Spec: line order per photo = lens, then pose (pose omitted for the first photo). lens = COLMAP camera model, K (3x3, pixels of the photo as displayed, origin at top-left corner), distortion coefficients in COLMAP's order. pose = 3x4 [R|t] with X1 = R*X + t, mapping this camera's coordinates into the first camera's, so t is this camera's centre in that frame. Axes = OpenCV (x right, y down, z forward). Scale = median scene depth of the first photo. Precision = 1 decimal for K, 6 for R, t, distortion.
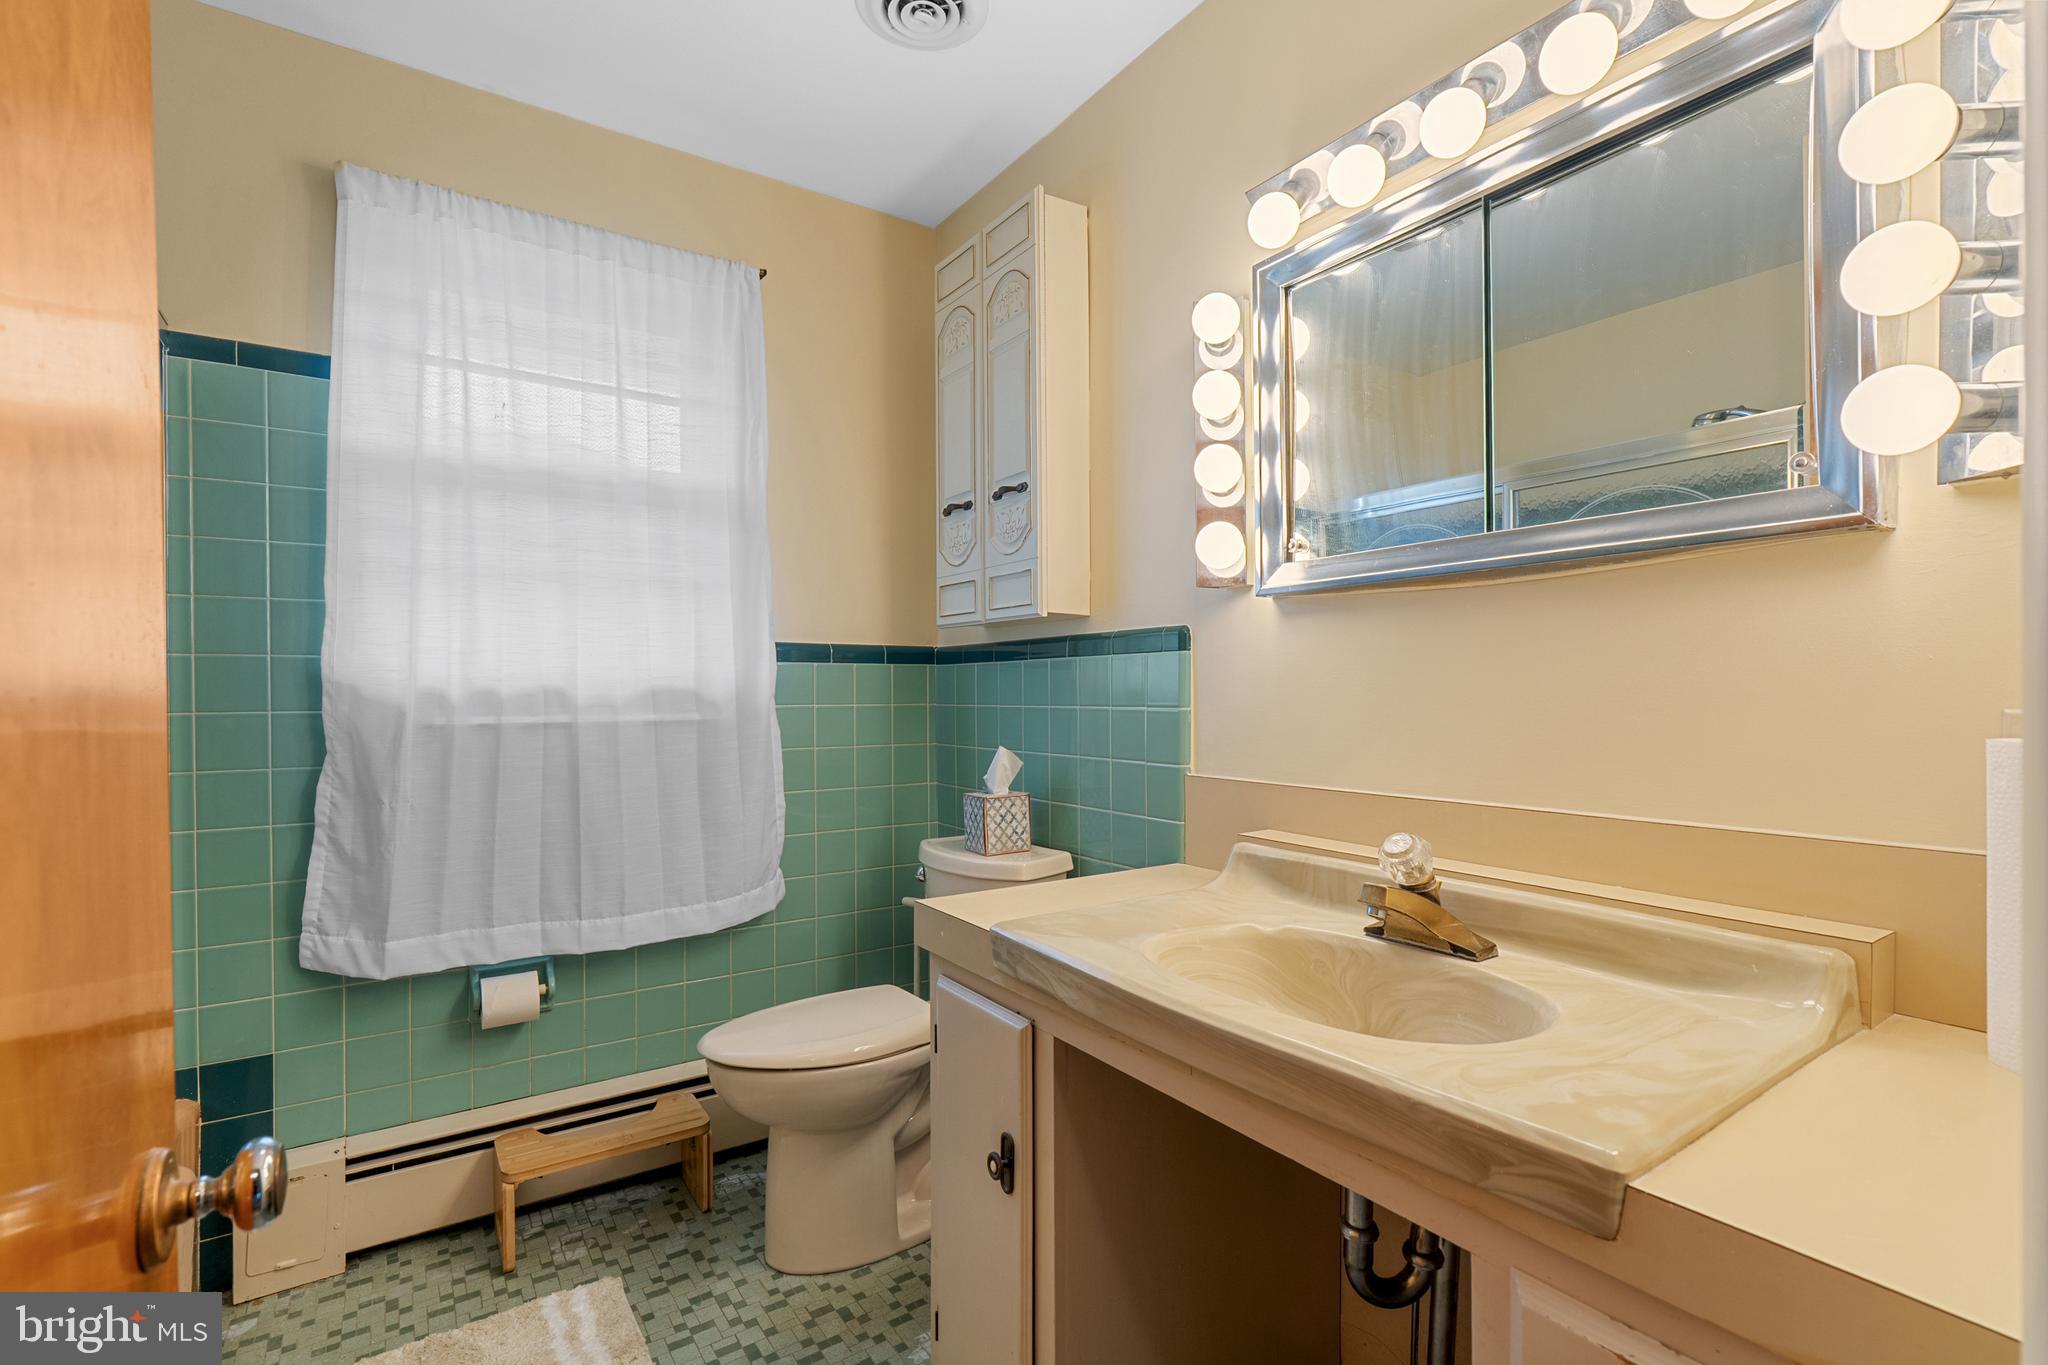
lens RADIAL K [[925.1, 0, 1024.0], [0, 925.1, 682.5], [0, 0, 1]] dist [-0.009493, 0.004205]
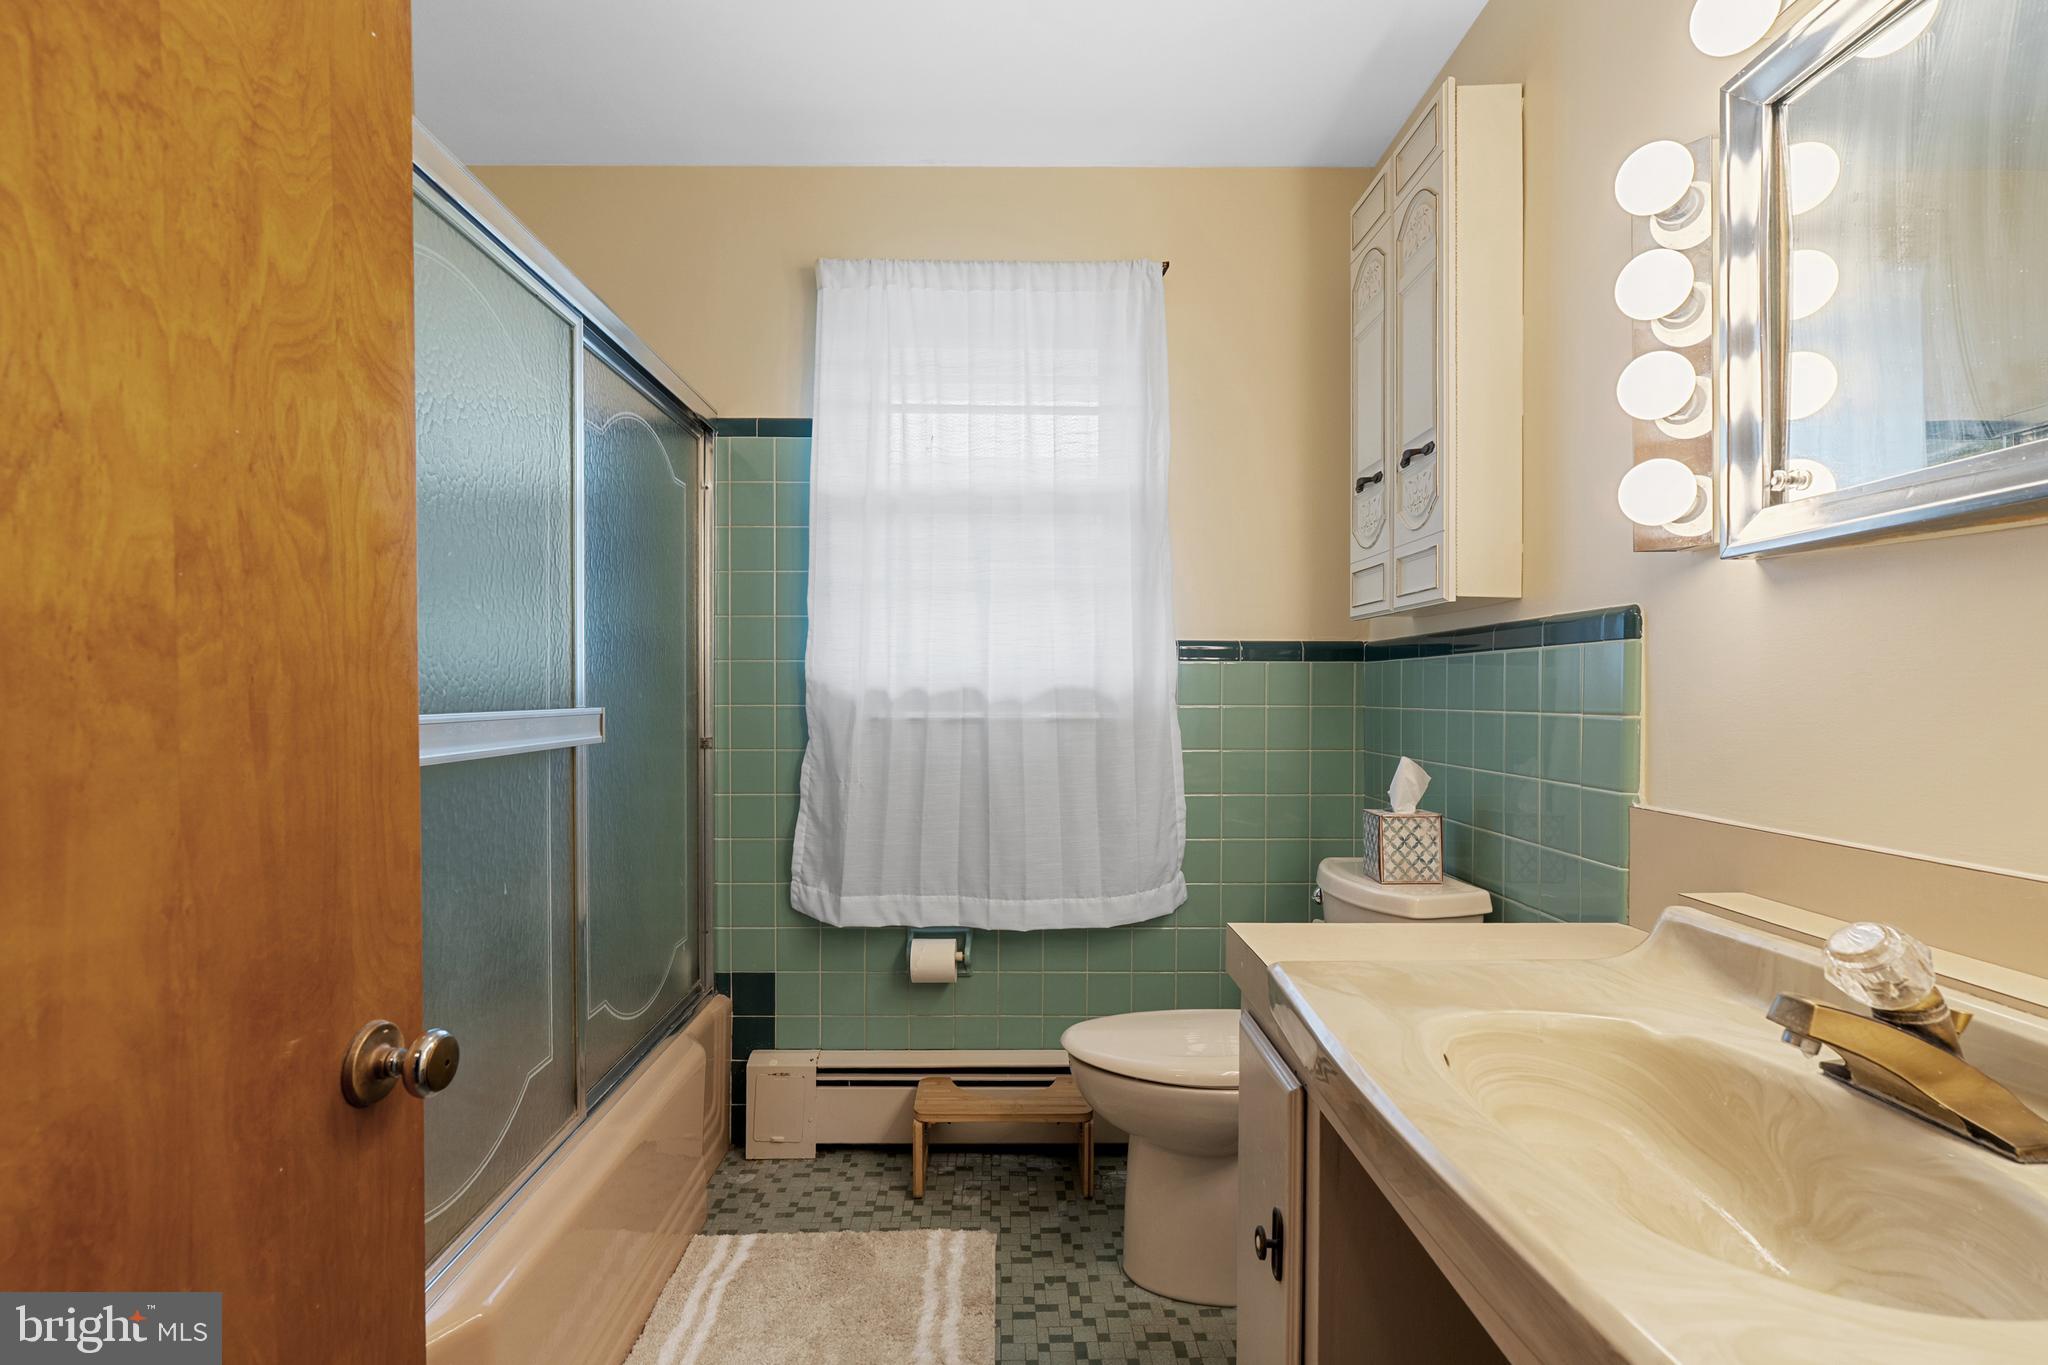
lens RADIAL K [[936.2, 0, 1017.3], [0, 936.2, 687.7], [0, 0, 1]] dist [-0.007830, 0.001771]
pose [[0.834841, 0.003233, -0.550481, 0.167755], [0.000252, 0.999980, 0.006255, 0.000087], [0.550490, -0.005361, 0.834824, 0.098262]]
